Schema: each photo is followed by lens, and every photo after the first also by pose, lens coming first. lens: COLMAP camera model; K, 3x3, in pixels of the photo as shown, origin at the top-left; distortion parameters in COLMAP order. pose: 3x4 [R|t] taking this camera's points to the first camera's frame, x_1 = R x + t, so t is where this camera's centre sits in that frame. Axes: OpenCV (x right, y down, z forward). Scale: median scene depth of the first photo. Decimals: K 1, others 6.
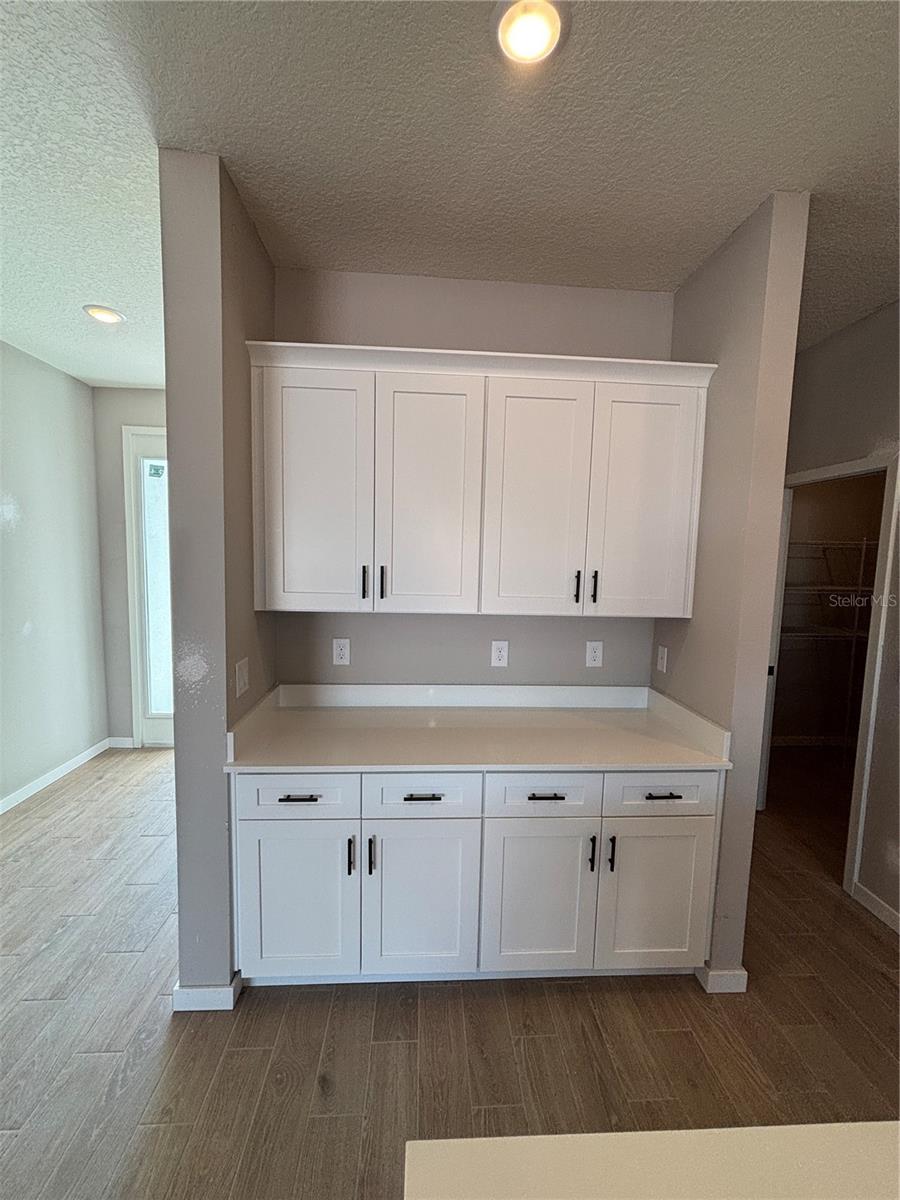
lens RADIAL K [[488.7, 0, 444.3], [0, 488.7, 606.8], [0, 0, 1]] dist [0.013849, -0.000130]
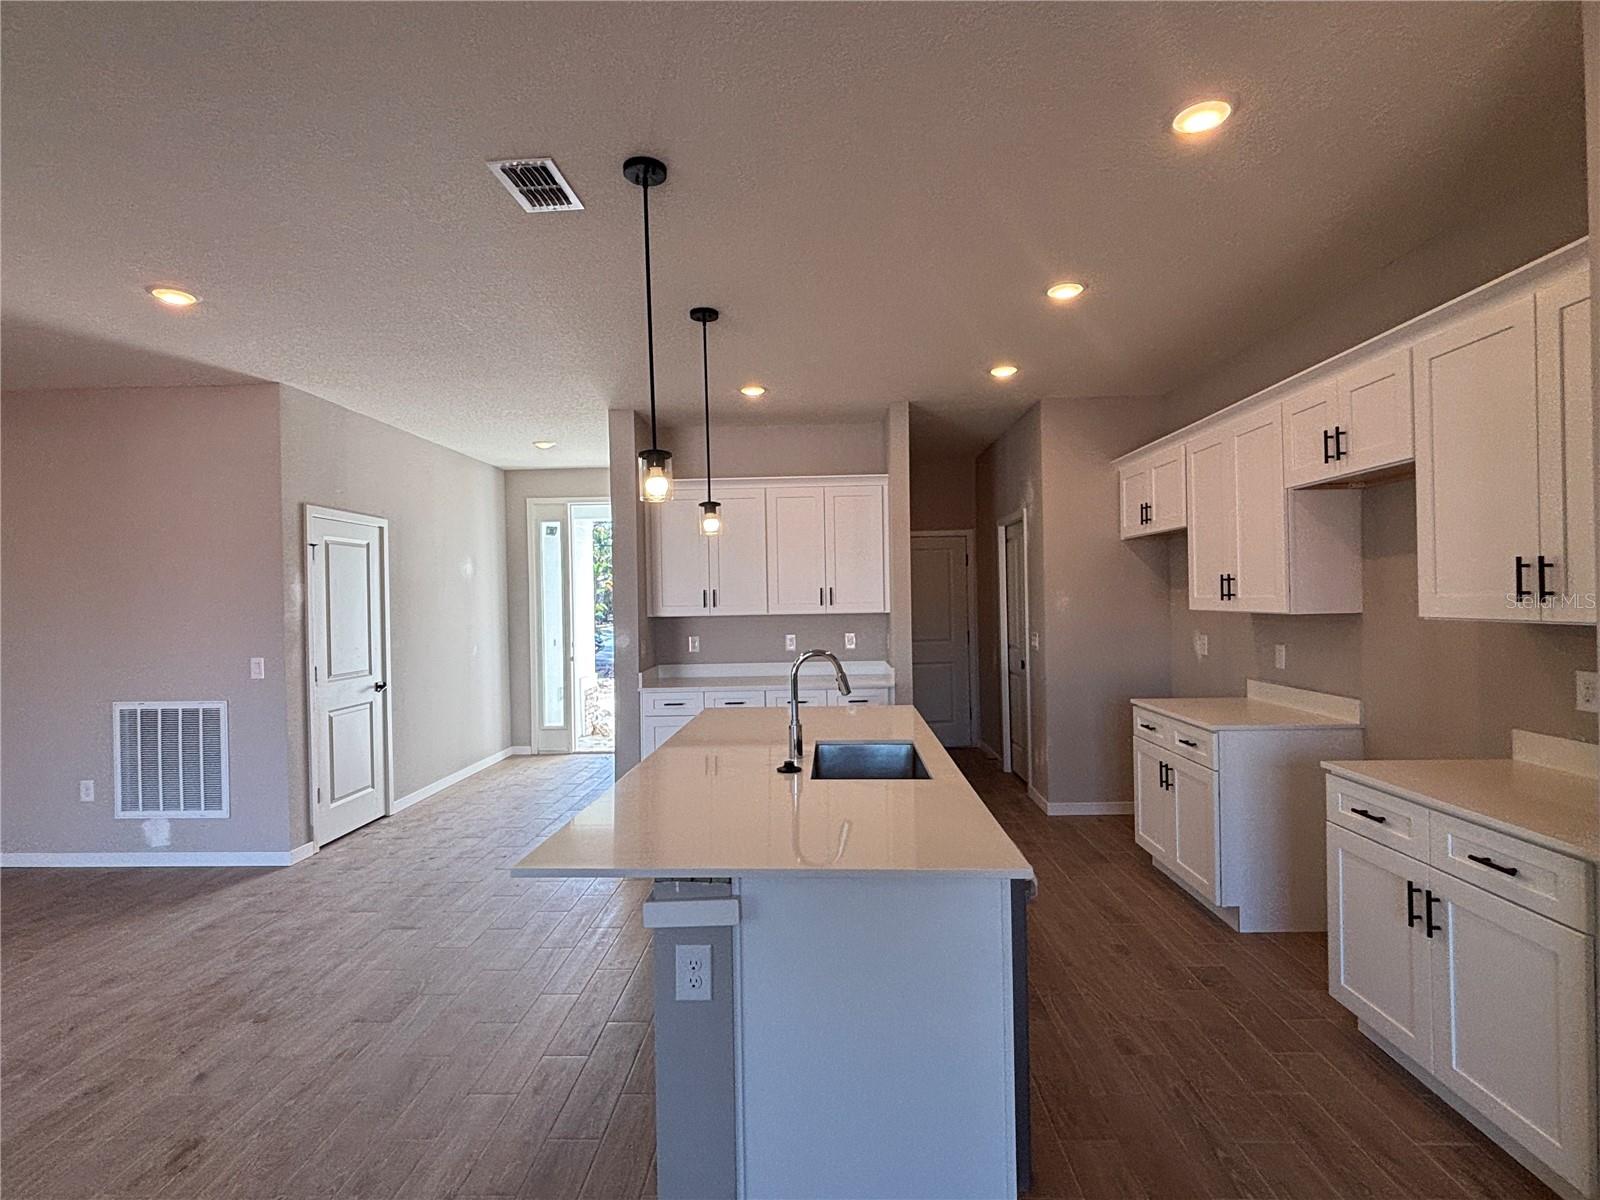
lens RADIAL K [[785.1, 0, 795.5], [0, 785.1, 595.2], [0, 0, 1]] dist [-0.006374, -0.002841]
pose [[0.995099, -0.043271, -0.088911, 0.433786], [0.033563, 0.993592, -0.107924, 0.261587], [0.093011, 0.104411, 0.990175, -1.877306]]
